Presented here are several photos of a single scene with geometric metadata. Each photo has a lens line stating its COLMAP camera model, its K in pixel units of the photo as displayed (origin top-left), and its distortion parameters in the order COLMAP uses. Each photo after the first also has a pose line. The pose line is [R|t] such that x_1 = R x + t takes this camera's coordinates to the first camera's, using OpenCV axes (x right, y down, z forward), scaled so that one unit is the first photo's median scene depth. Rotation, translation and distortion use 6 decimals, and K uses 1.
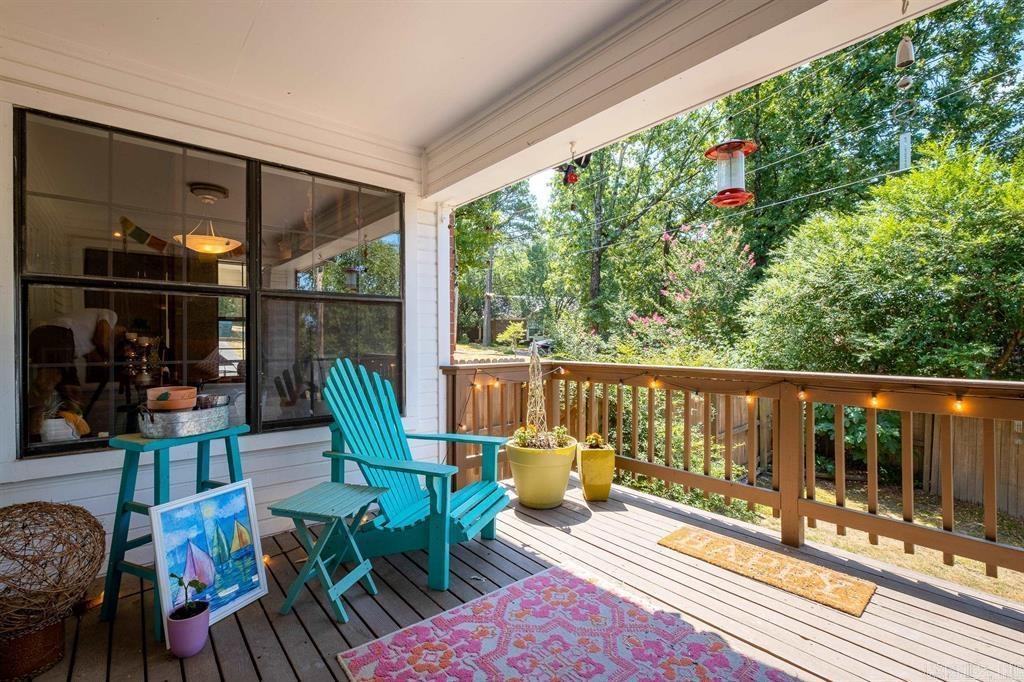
lens RADIAL K [[449.4, 0, 512.1], [0, 449.4, 347.5], [0, 0, 1]] dist [-0.002510, -0.001318]
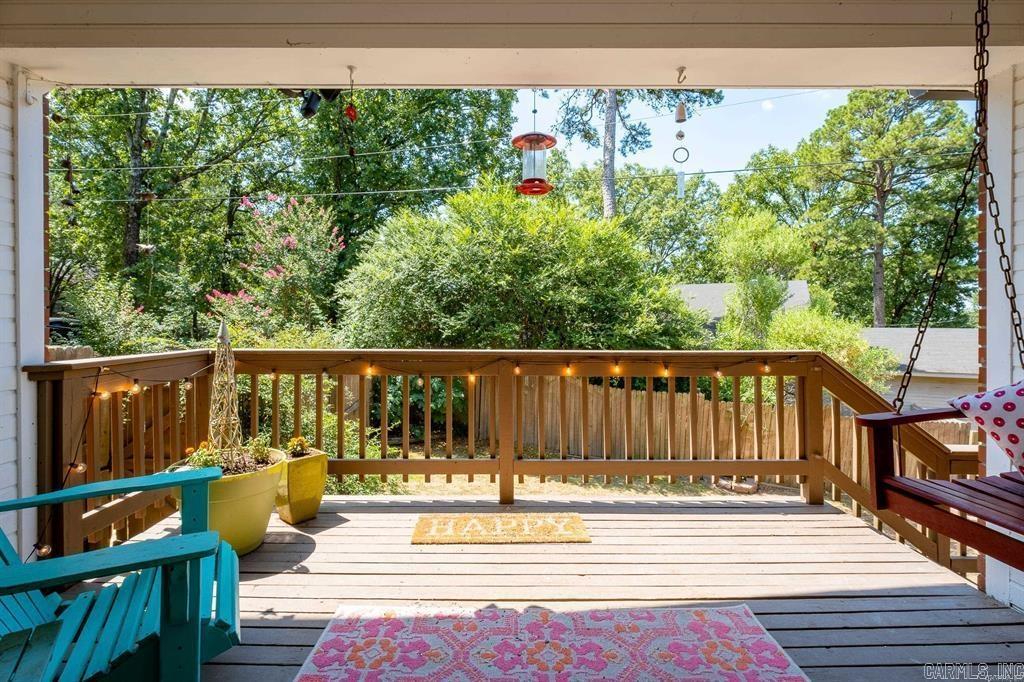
lens RADIAL K [[469.1, 0, 498.5], [0, 469.1, 329.5], [0, 0, 1]] dist [-0.003352, -0.000837]
pose [[0.647700, -0.006709, 0.761866, -0.216331], [0.005766, 0.999976, 0.003904, -0.001998], [-0.761874, 0.001864, 0.647723, 0.187063]]
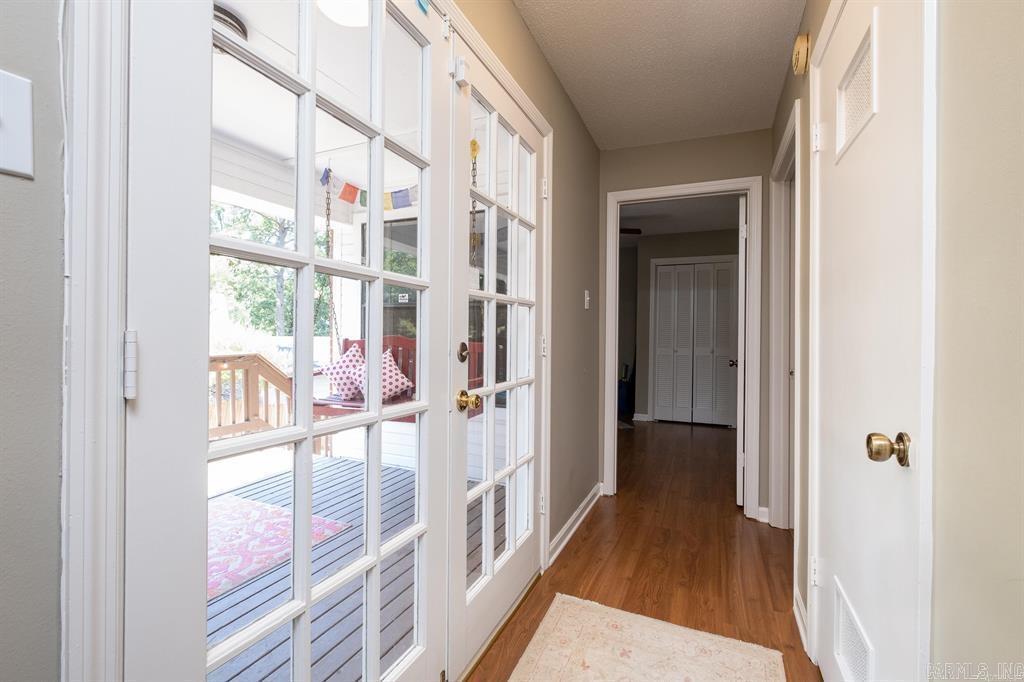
lens RADIAL K [[449.4, 0, 510.1], [0, 449.4, 340.0], [0, 0, 1]] dist [-0.002510, -0.001318]
pose [[-0.437303, -0.012205, 0.899231, -0.712695], [-0.000872, 0.999913, 0.013148, -0.012426], [-0.899314, 0.004965, -0.437276, 0.199921]]
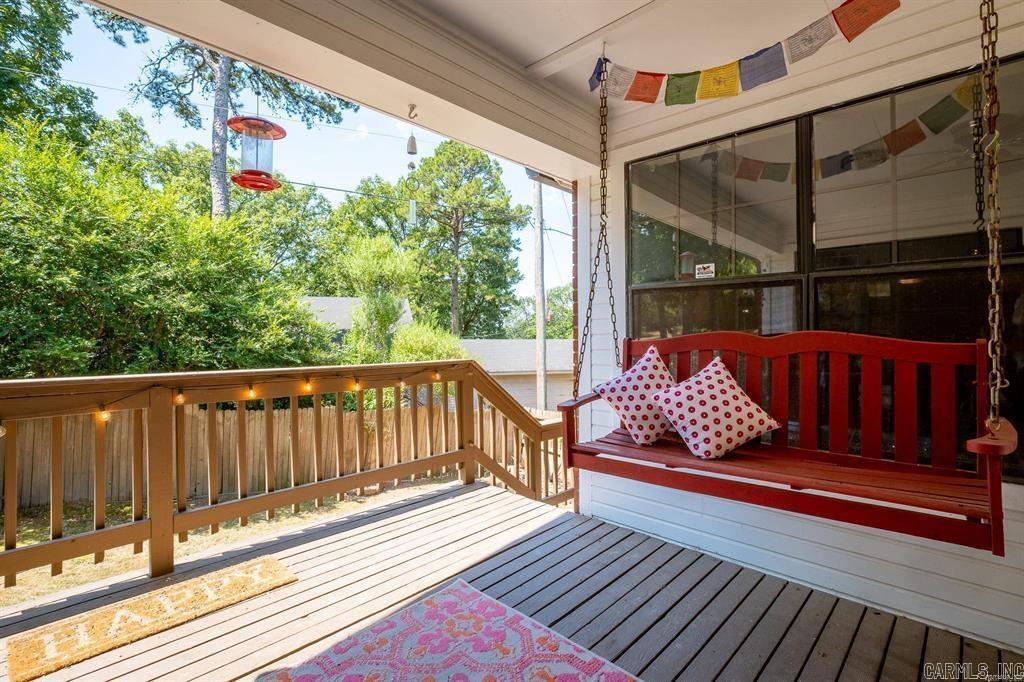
lens RADIAL K [[476.5, 0, 509.0], [0, 476.5, 331.9], [0, 0, 1]] dist [-0.001185, -0.000293]
pose [[-0.102111, 0.010688, 0.994716, -0.272773], [0.013675, 0.999863, -0.009339, -0.006824], [-0.994679, 0.012649, -0.102243, 0.316808]]
